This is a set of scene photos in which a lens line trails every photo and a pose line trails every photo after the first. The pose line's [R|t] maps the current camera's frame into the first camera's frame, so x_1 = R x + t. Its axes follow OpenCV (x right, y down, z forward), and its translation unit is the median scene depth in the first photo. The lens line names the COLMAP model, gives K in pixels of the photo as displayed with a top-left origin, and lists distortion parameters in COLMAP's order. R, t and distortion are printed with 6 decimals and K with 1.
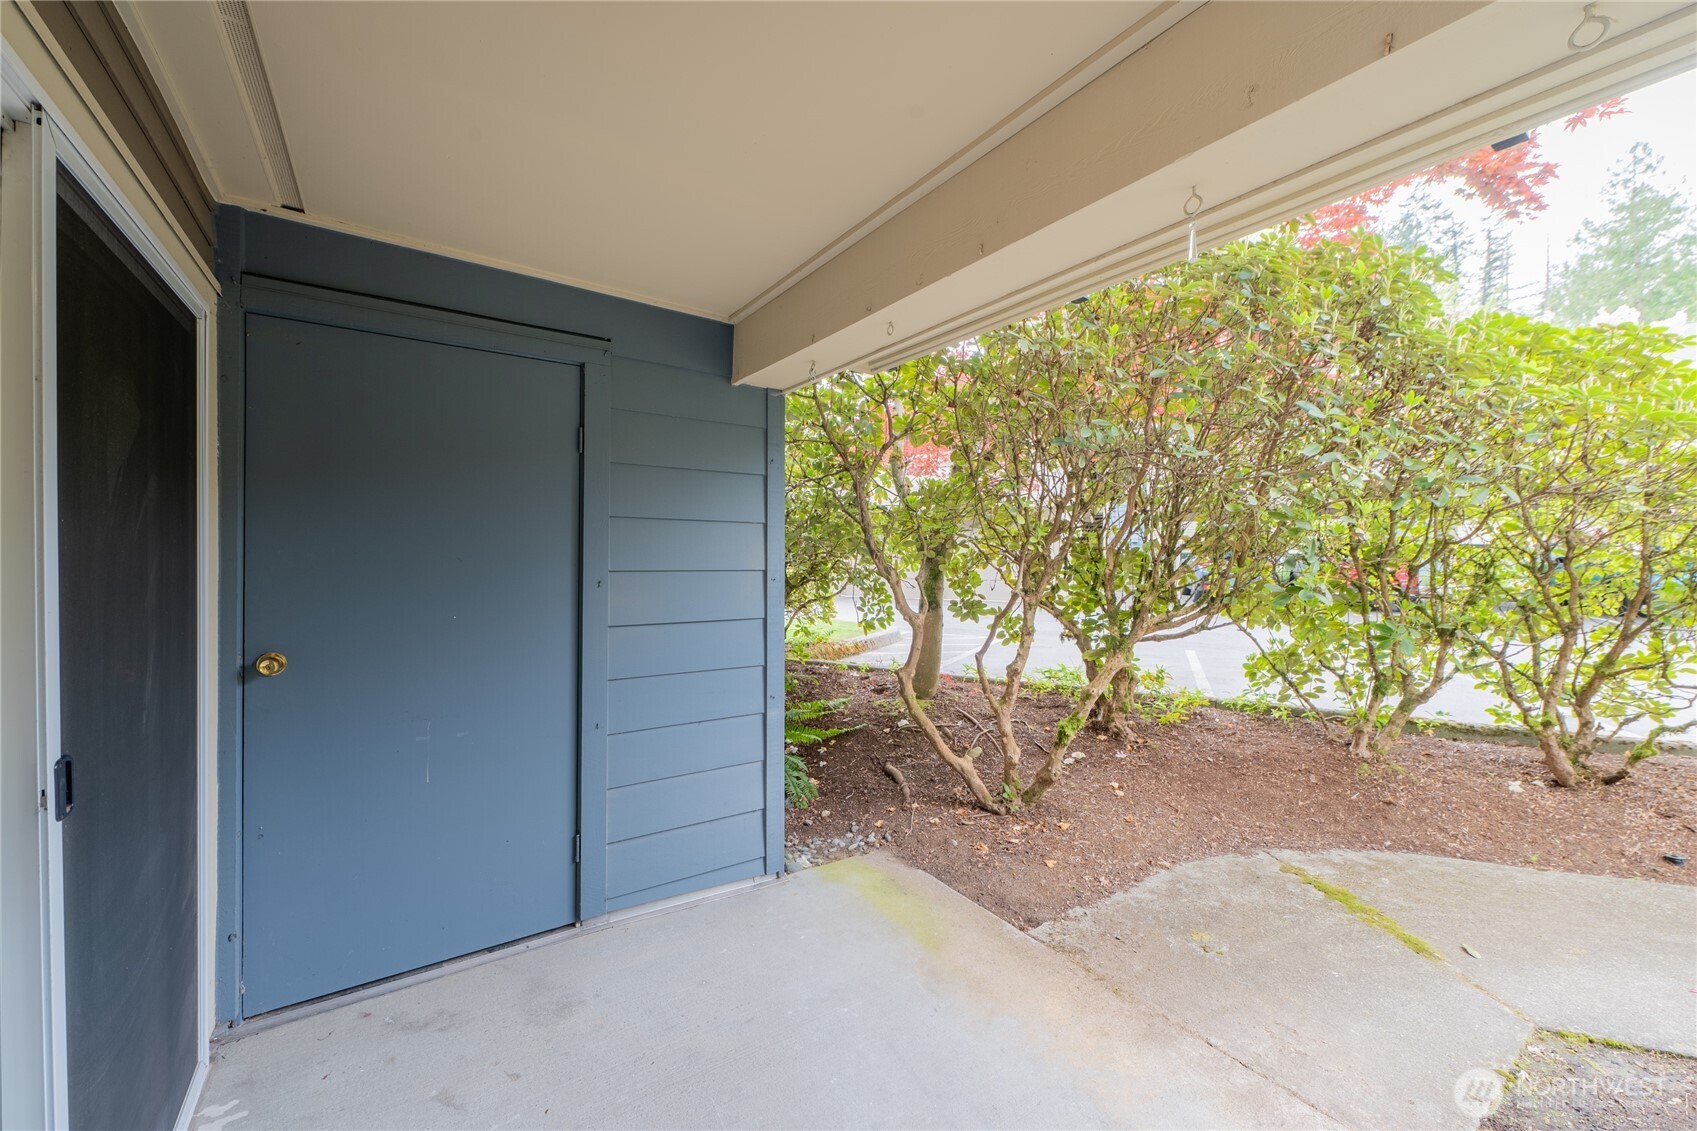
lens RADIAL K [[661.4, 0, 843.3], [0, 661.4, 565.7], [0, 0, 1]] dist [-0.003214, -0.000460]
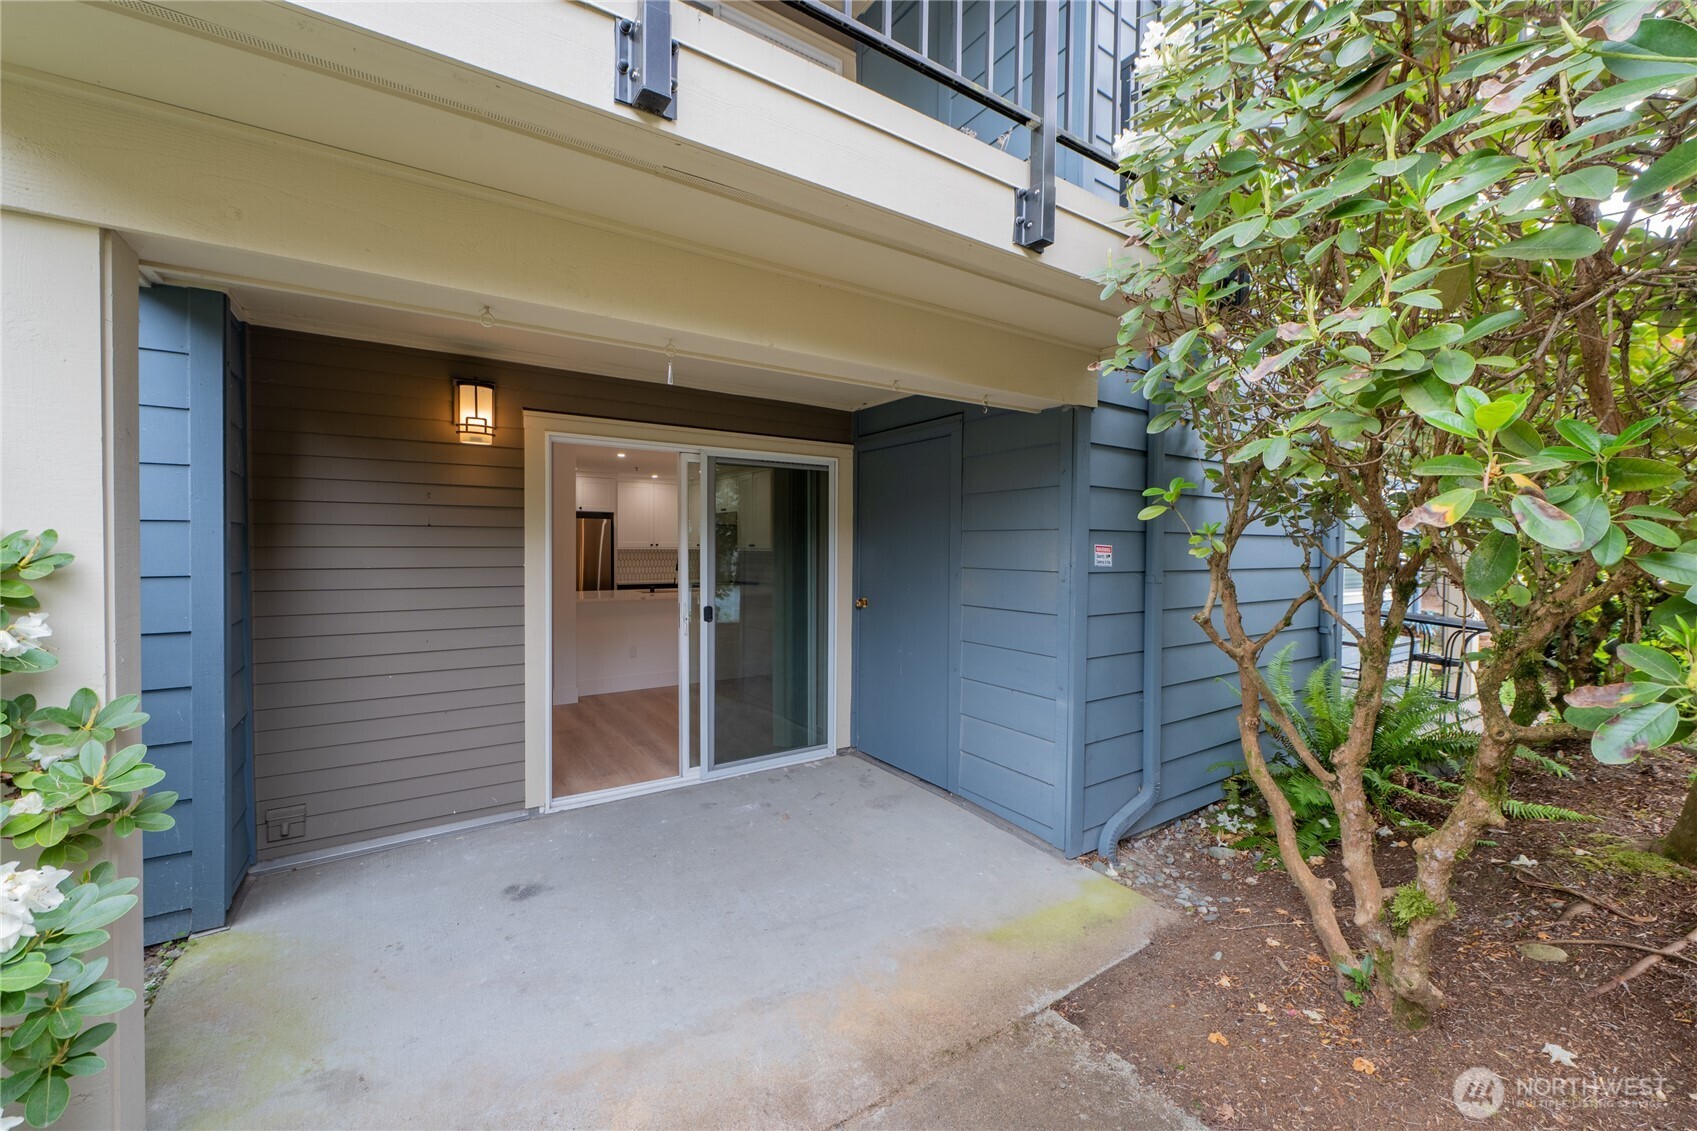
lens RADIAL K [[660.0, 0, 849.3], [0, 660.0, 563.7], [0, 0, 1]] dist [-0.000261, -0.000637]
pose [[-0.009540, 0.020622, -0.999742, 1.145699], [-0.017895, 0.999624, 0.020791, -0.026964], [0.999794, 0.018089, -0.009168, 0.764482]]
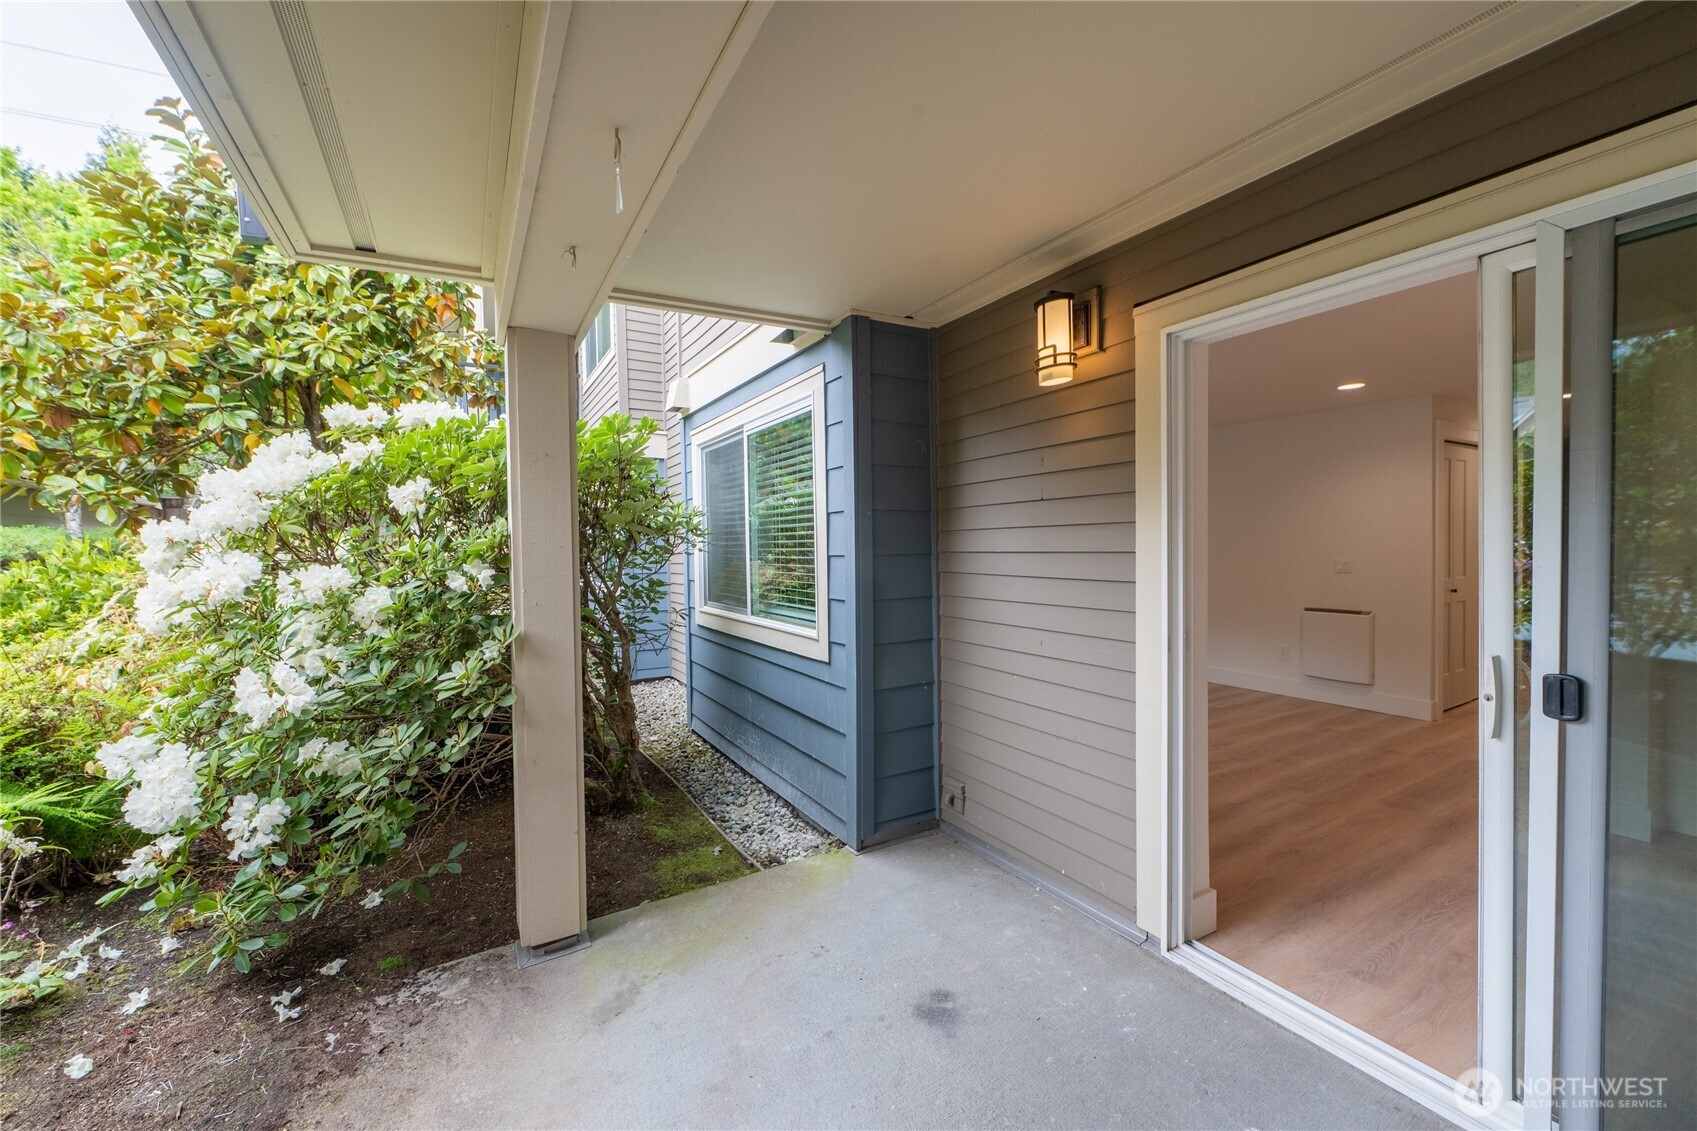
lens RADIAL K [[662.0, 0, 847.1], [0, 662.0, 557.9], [0, 0, 1]] dist [0.000324, -0.000296]
pose [[-0.997899, 0.009467, 0.064100, 0.083248], [0.011458, 0.999461, 0.030766, -0.002747], [-0.063774, 0.031436, -0.997469, 0.993928]]
